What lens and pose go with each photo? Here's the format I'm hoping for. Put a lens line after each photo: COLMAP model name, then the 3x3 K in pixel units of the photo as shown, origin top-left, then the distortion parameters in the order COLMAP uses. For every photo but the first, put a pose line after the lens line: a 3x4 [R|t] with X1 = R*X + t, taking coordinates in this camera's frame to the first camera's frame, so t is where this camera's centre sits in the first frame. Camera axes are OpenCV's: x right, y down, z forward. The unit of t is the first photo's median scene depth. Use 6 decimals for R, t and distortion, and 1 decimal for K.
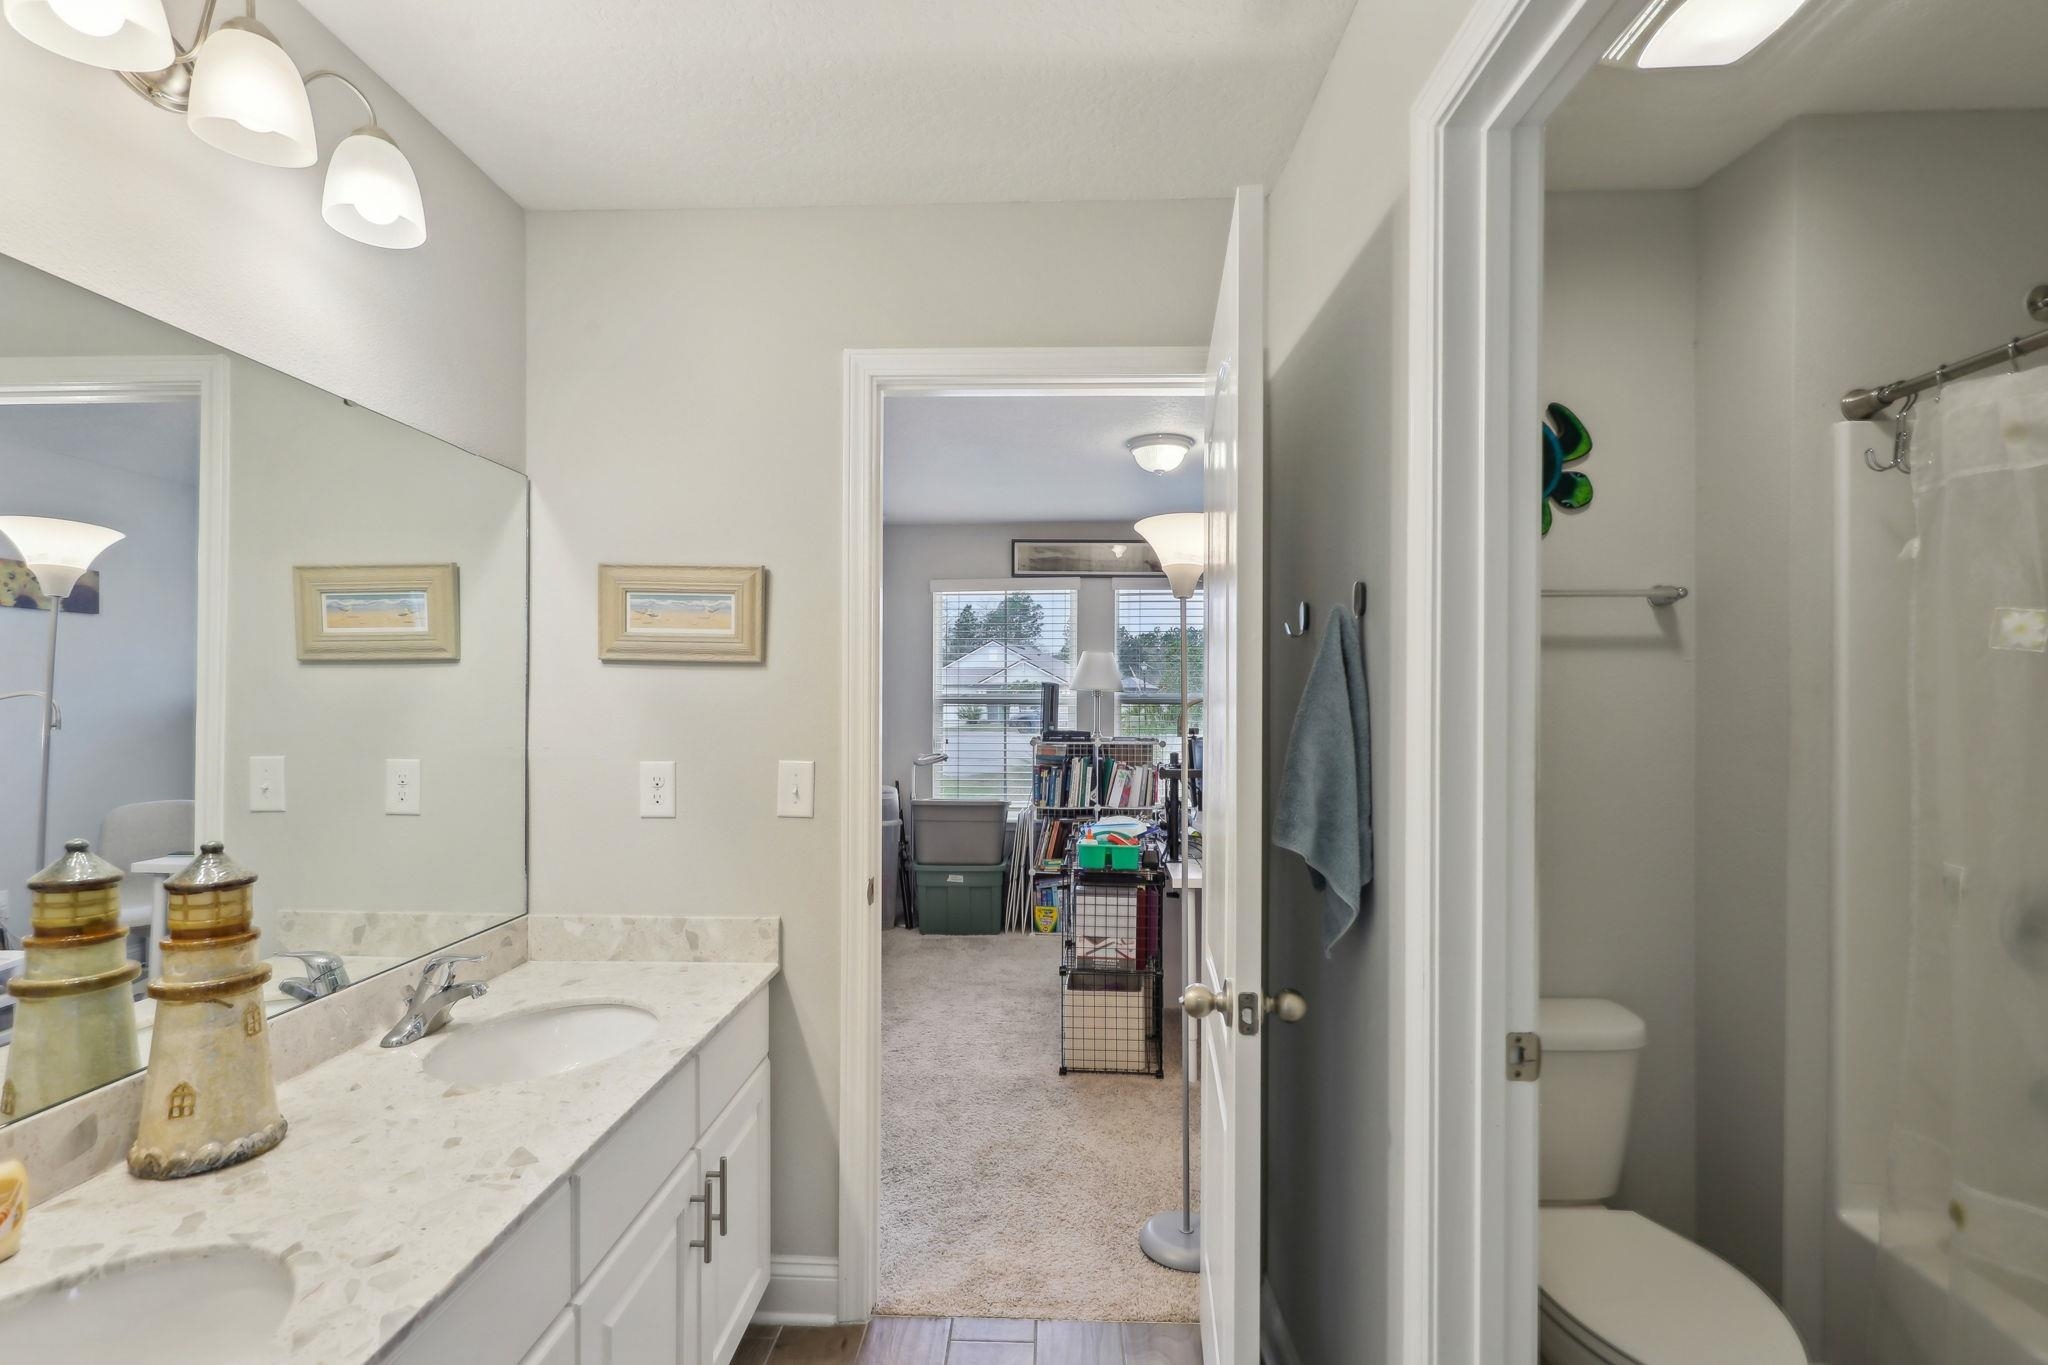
lens RADIAL K [[925.6, 0, 1024.9], [0, 925.6, 685.0], [0, 0, 1]] dist [0.004520, -0.000628]
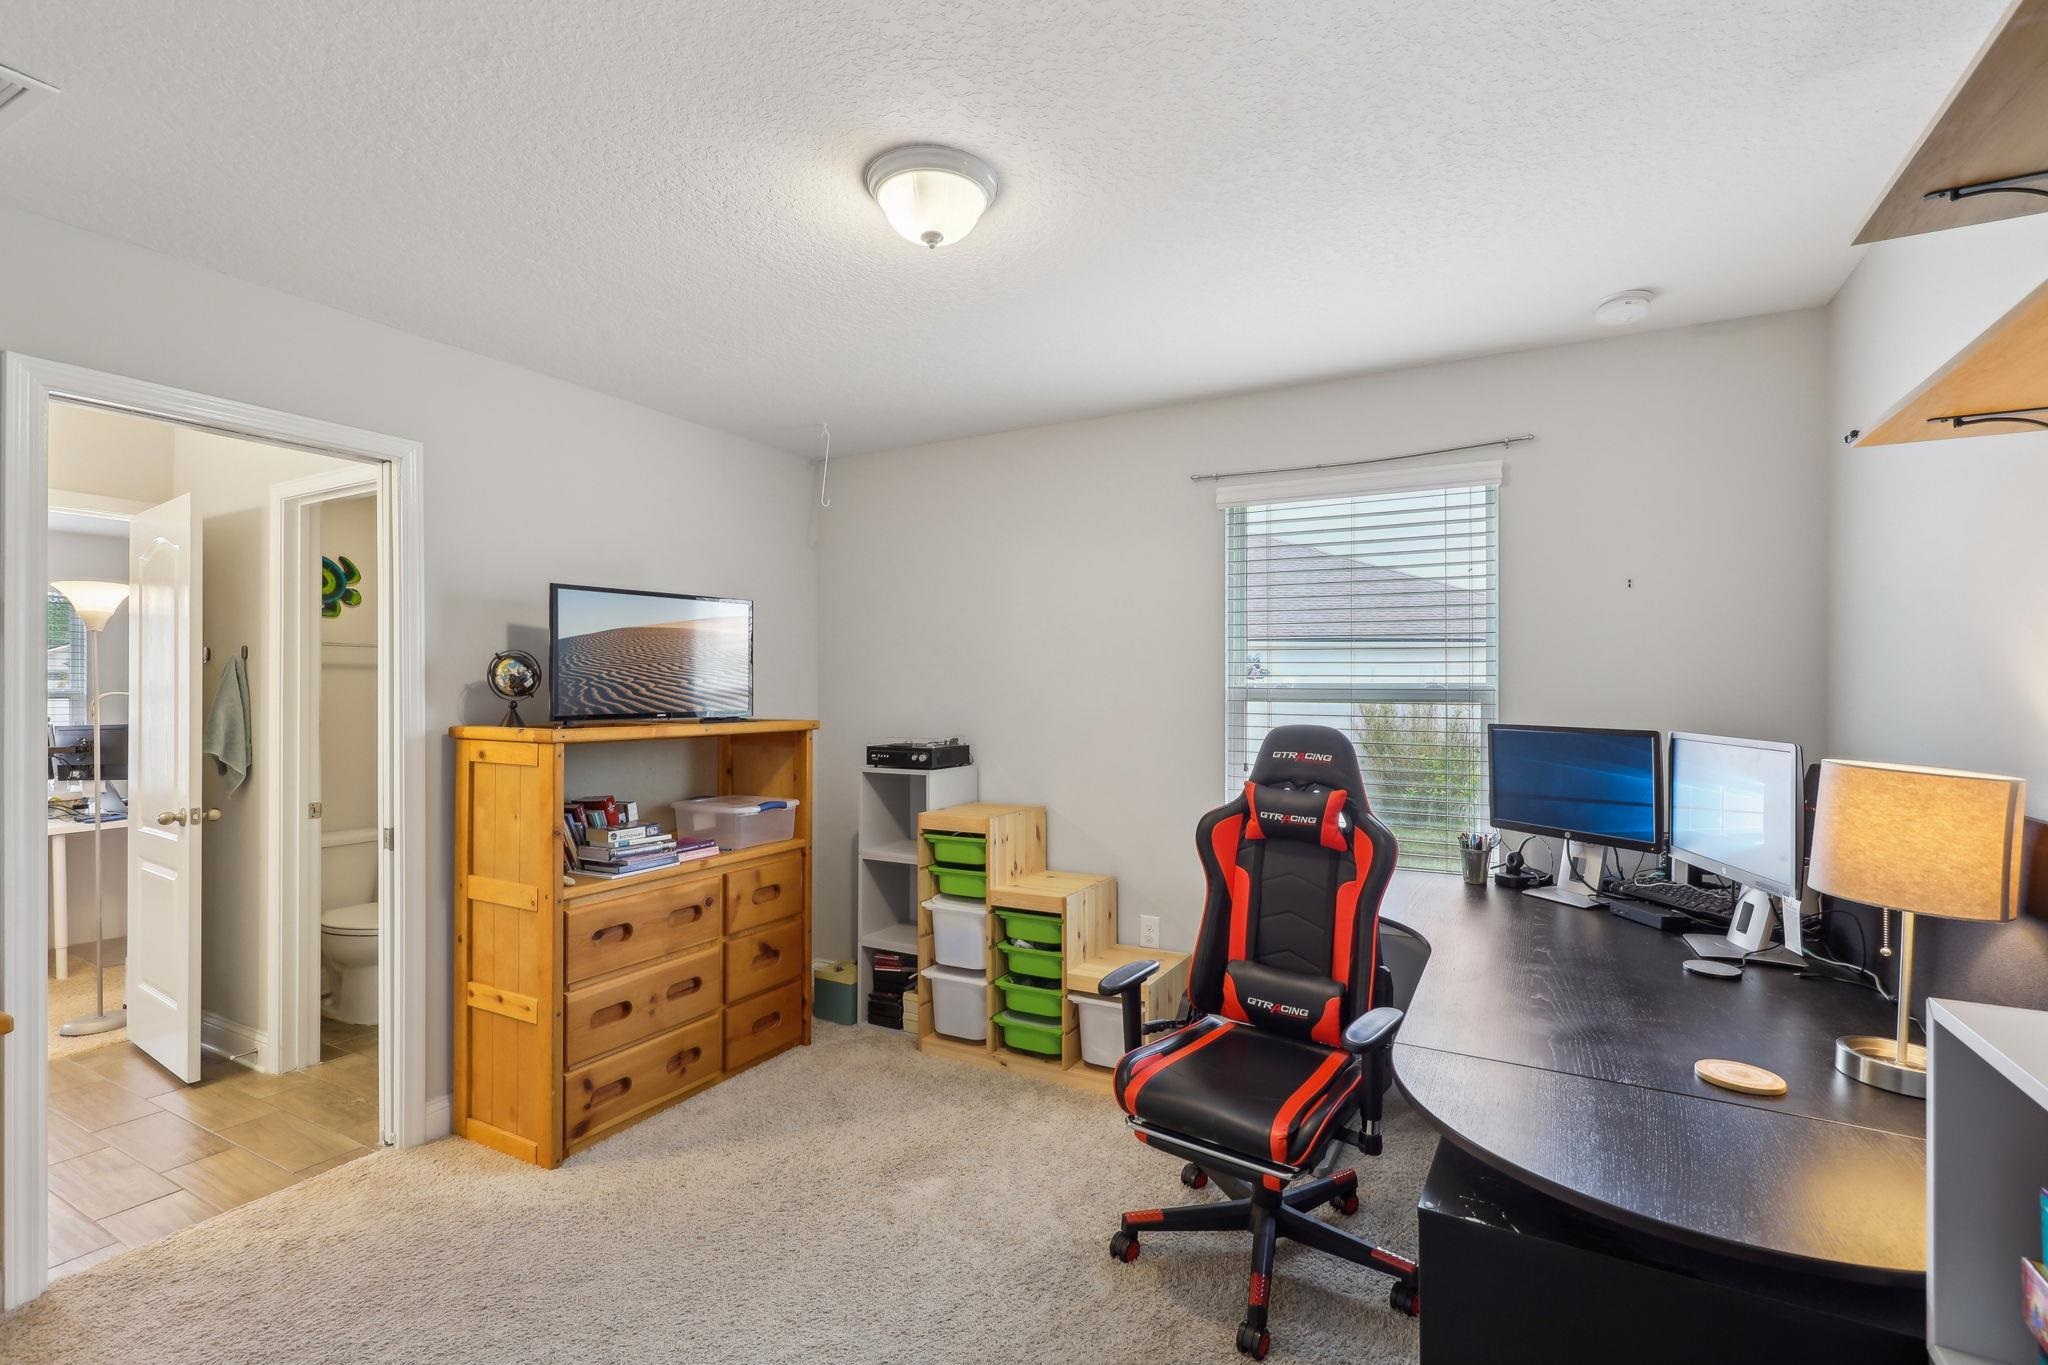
lens RADIAL K [[925.6, 0, 1024.9], [0, 925.6, 685.0], [0, 0, 1]] dist [0.004520, -0.000628]
pose [[0.468738, -0.018419, 0.883145, -0.916861], [-0.003621, 0.999734, 0.022773, -0.075255], [-0.883330, -0.013872, 0.468547, -2.161777]]
